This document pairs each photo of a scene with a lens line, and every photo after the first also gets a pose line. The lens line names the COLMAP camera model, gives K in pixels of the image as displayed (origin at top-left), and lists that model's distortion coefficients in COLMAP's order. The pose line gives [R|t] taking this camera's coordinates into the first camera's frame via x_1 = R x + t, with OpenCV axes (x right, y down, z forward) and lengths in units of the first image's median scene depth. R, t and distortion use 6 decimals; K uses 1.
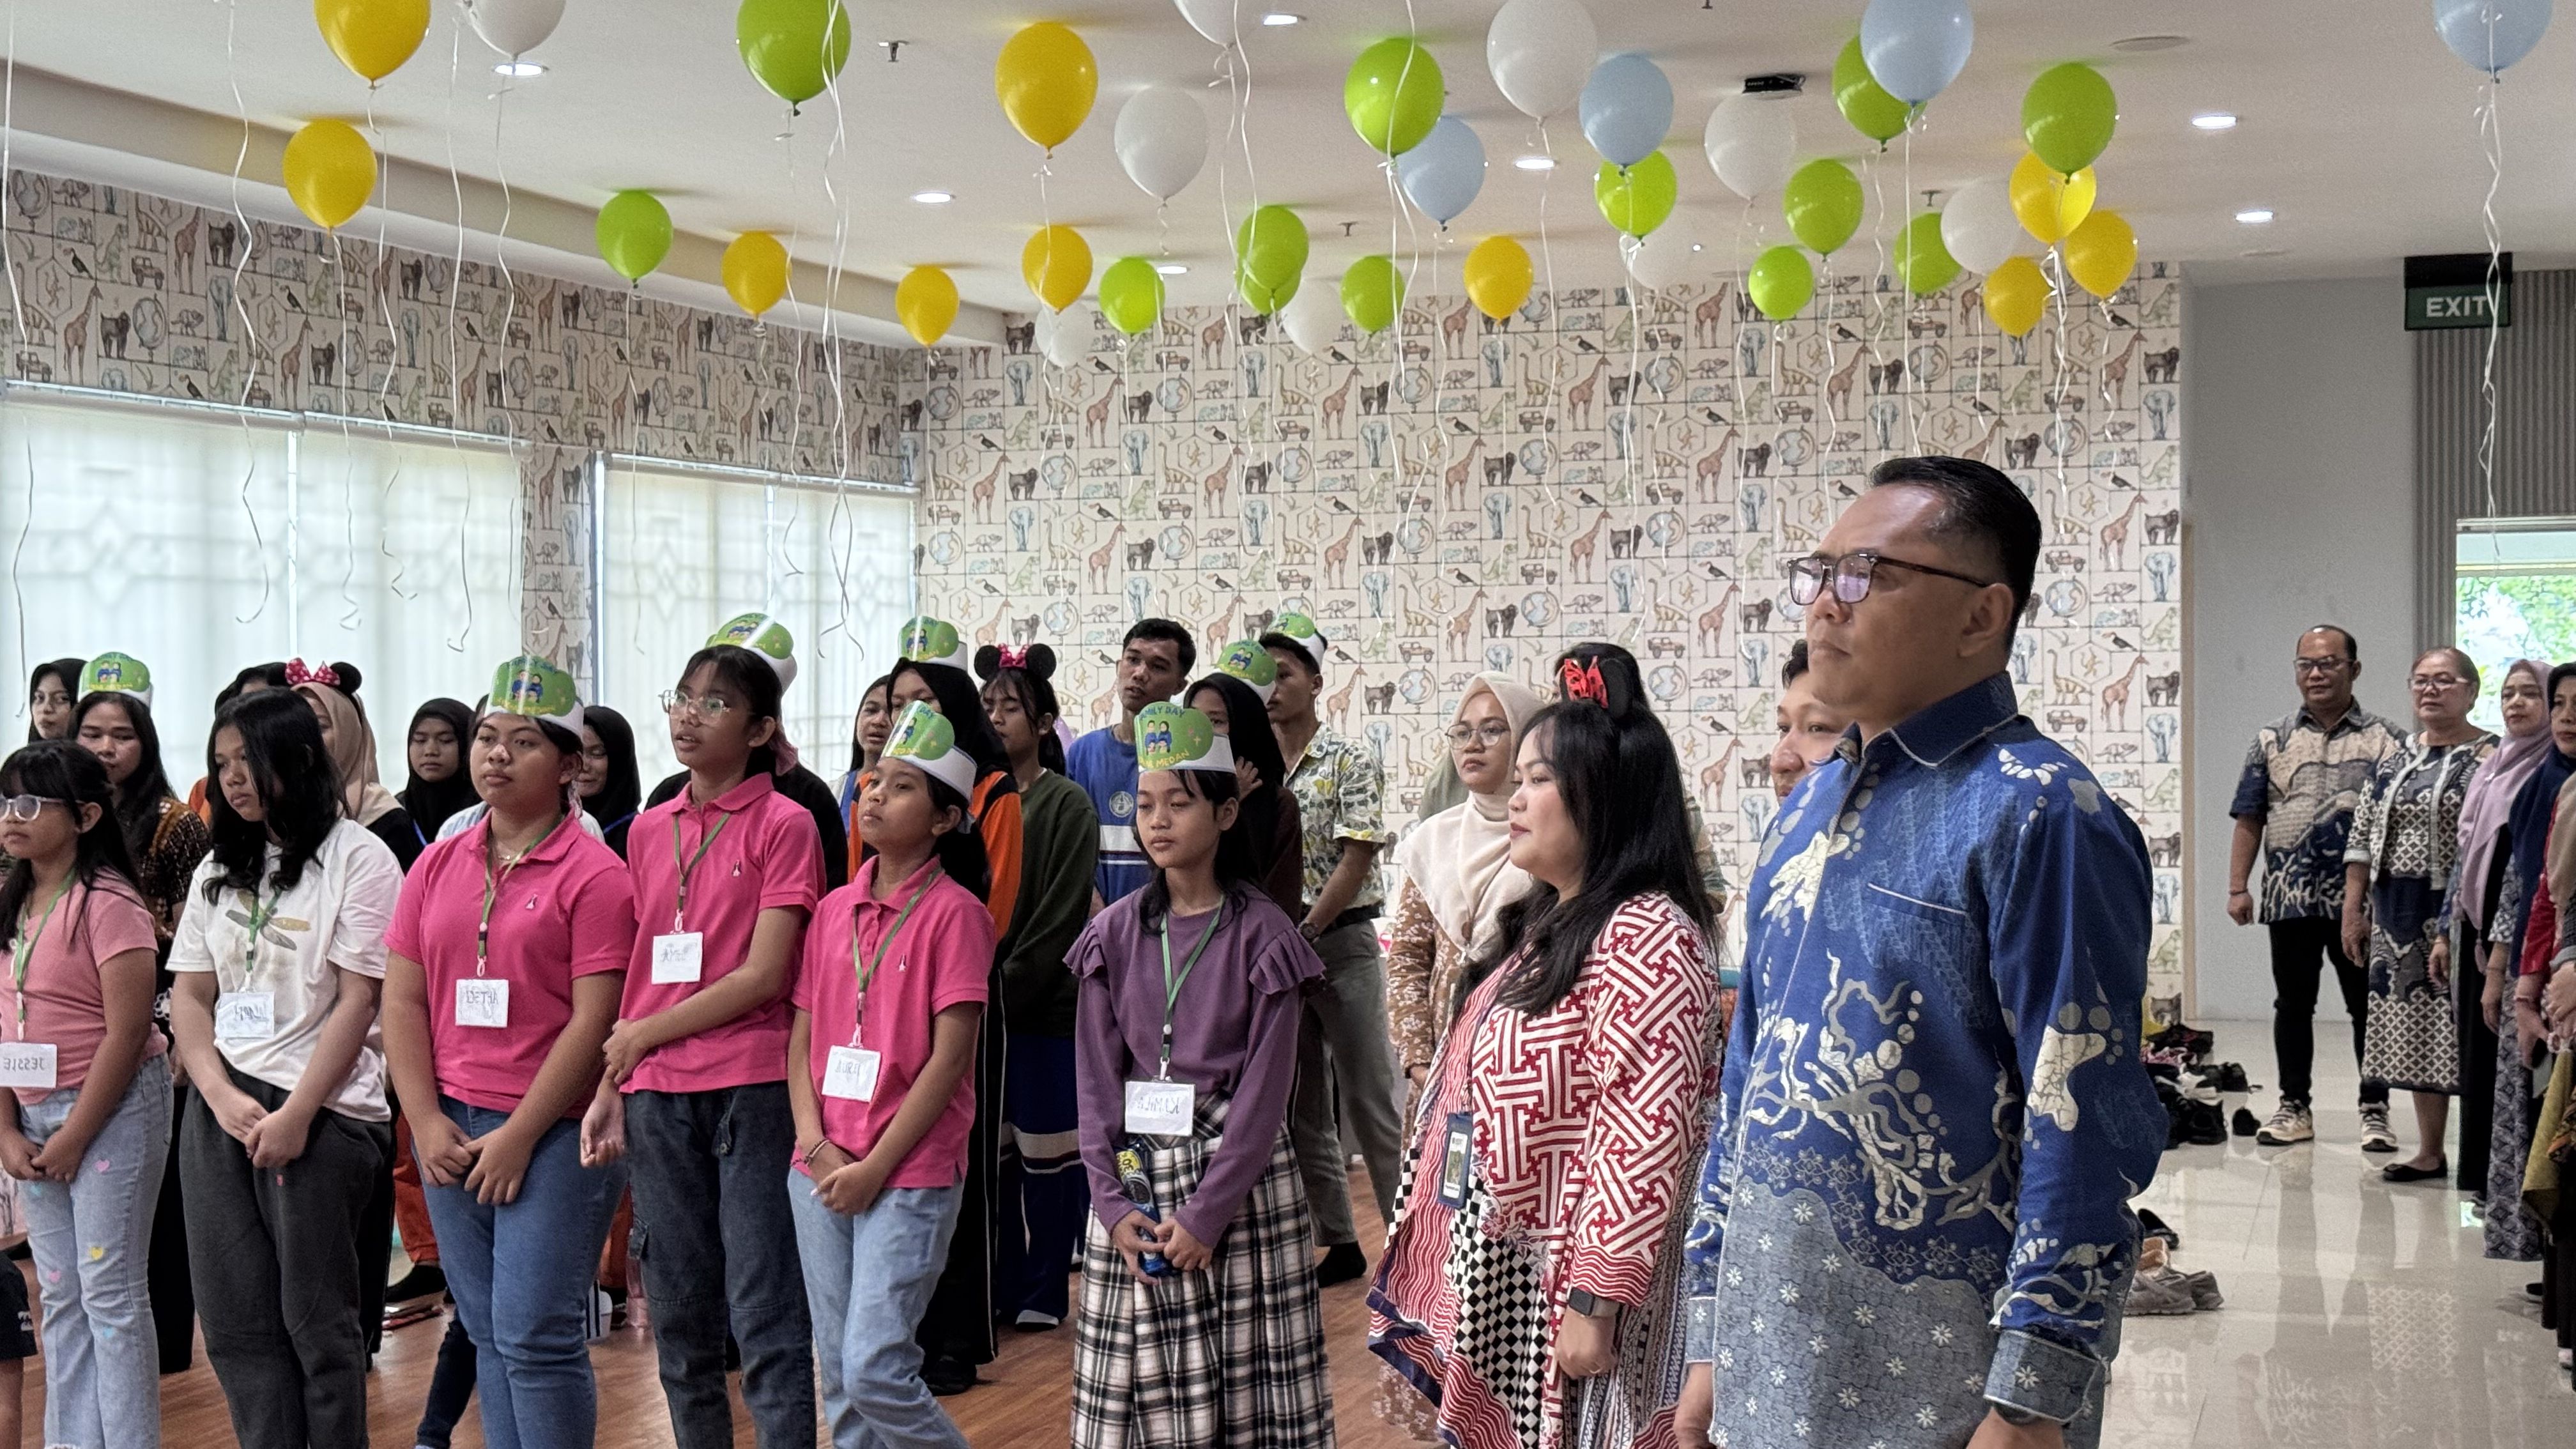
lens RADIAL K [[3430.7, 0, 1288.0], [0, 3430.7, 724.5], [0, 0, 1]] dist [0.097393, -0.081143]
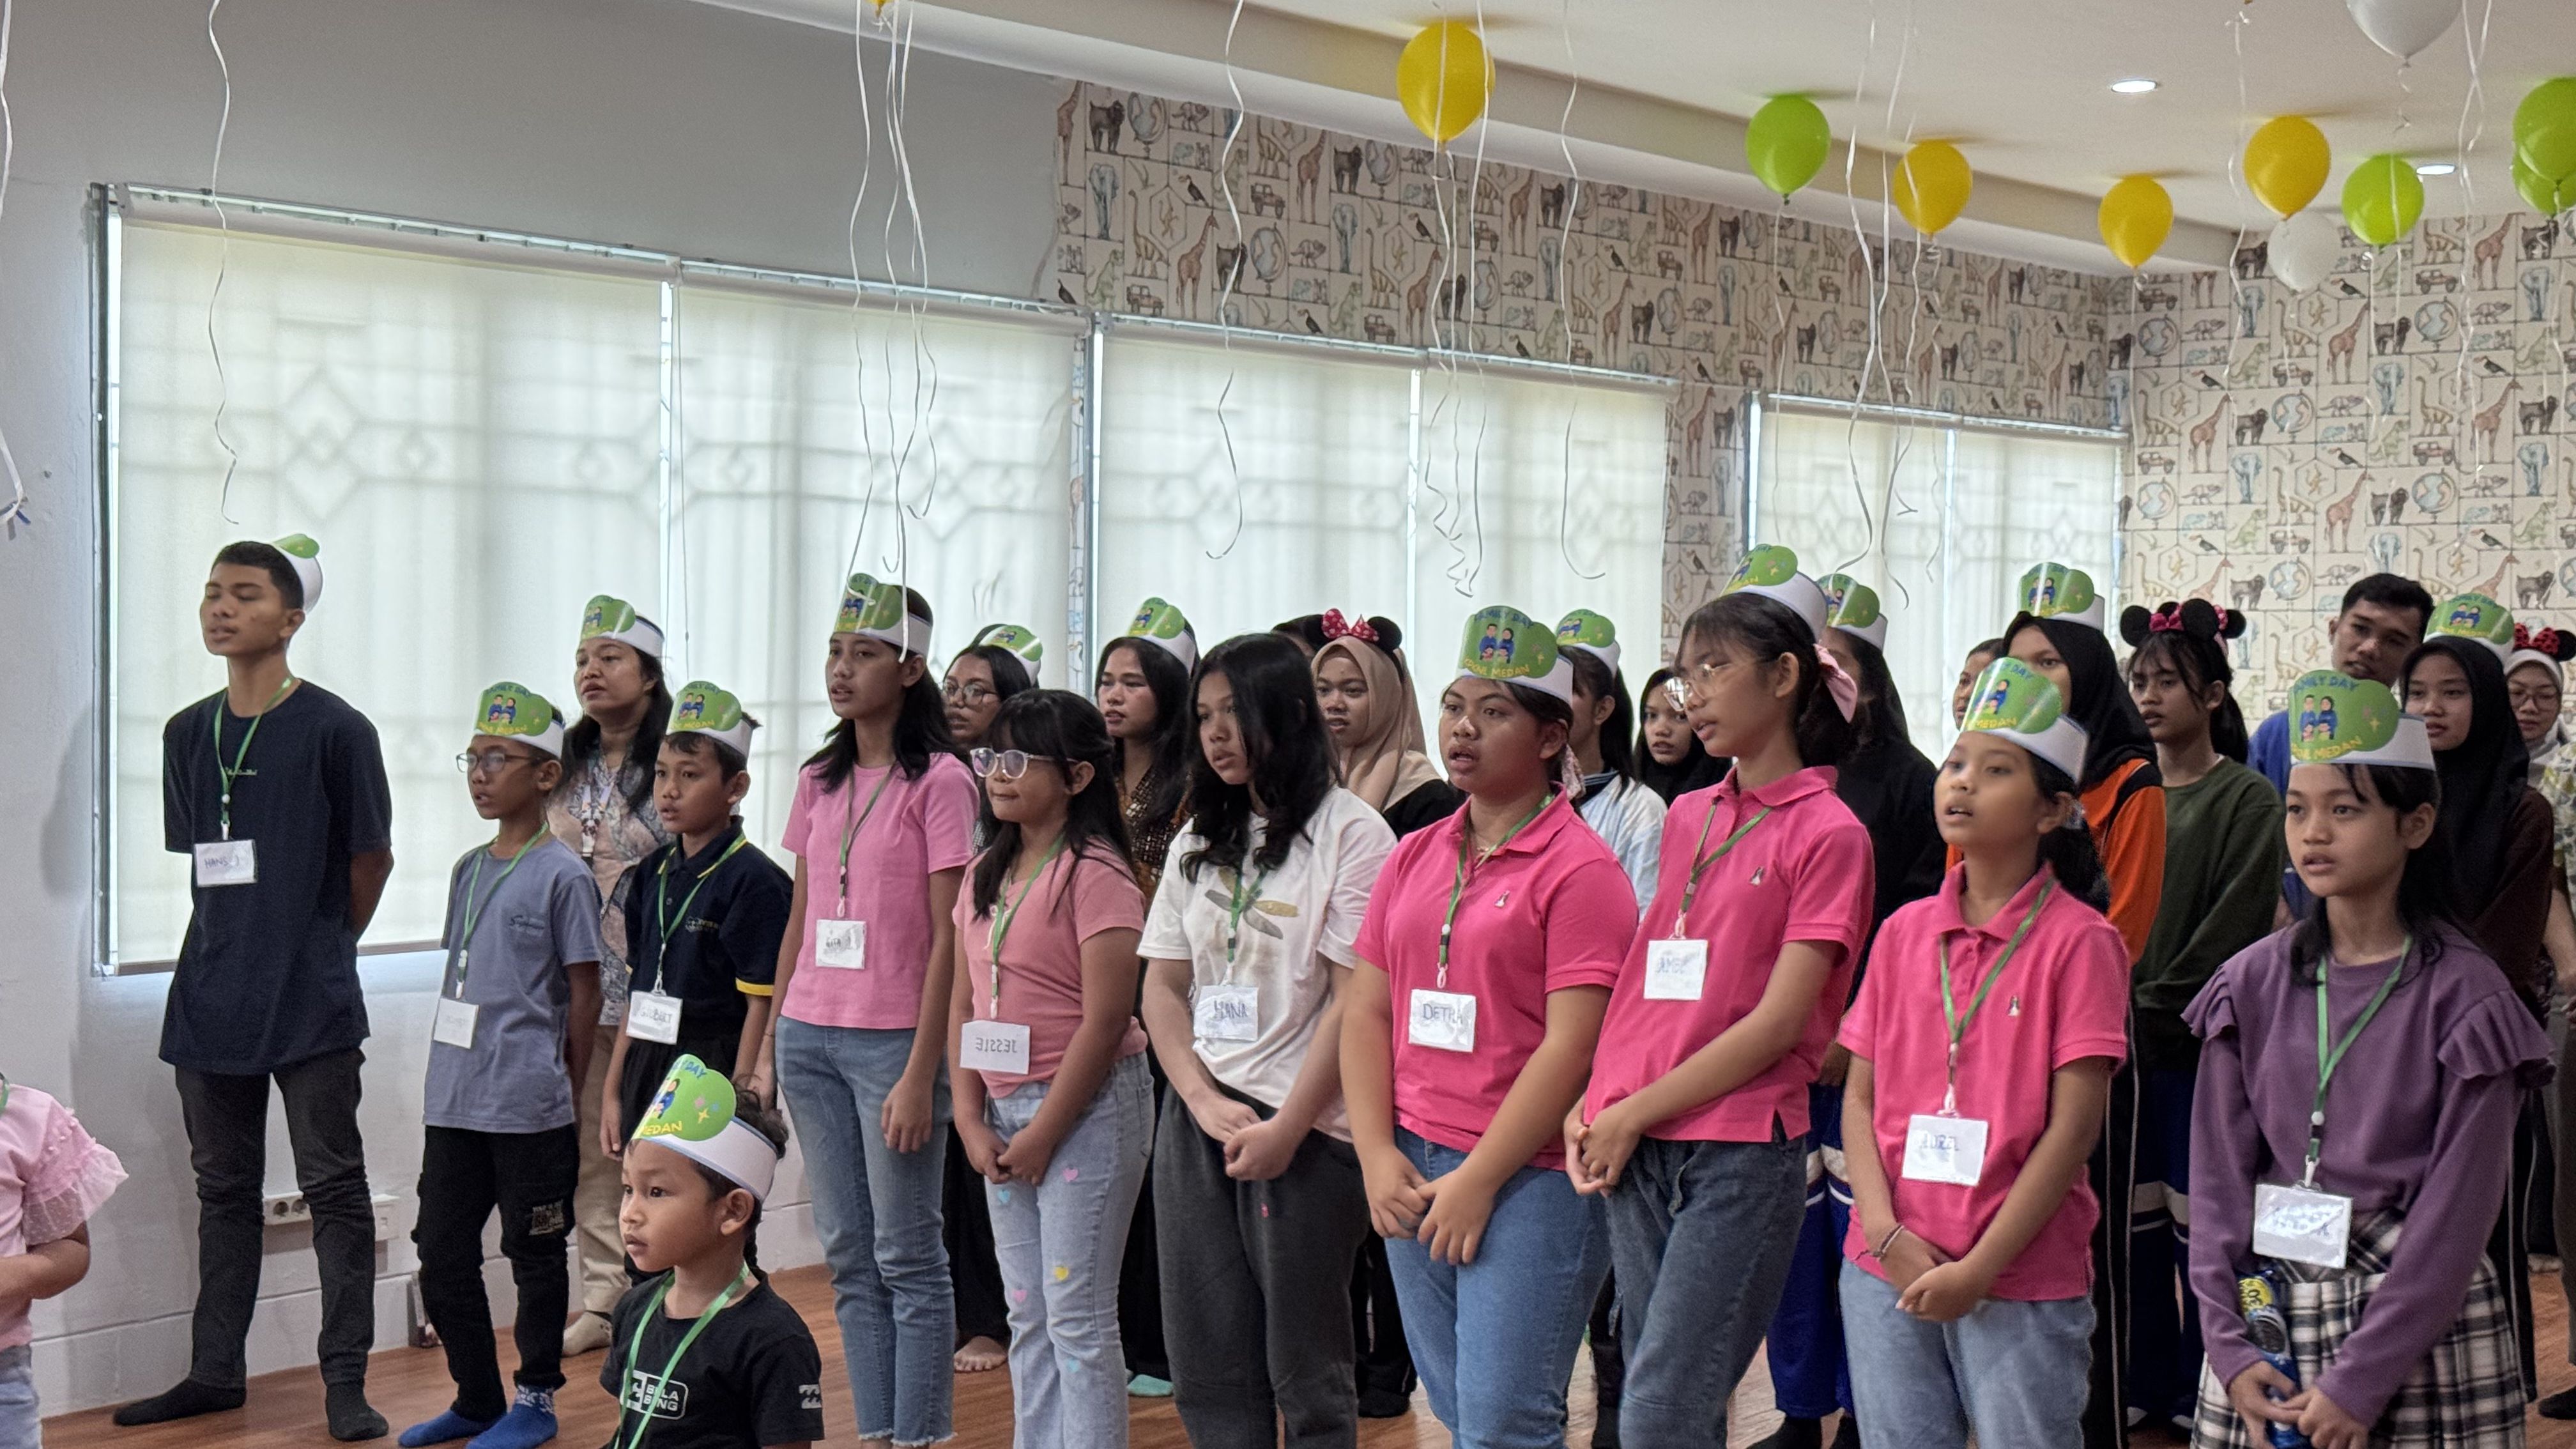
lens RADIAL K [[3360.4, 0, 1288.0], [0, 3360.4, 724.5], [0, 0, 1]] dist [0.119716, -0.146815]
pose [[0.932263, 0.026446, -0.360814, 0.015310], [-0.023293, 0.999643, 0.013087, 0.000446], [0.361032, -0.003796, 0.932546, 0.190591]]
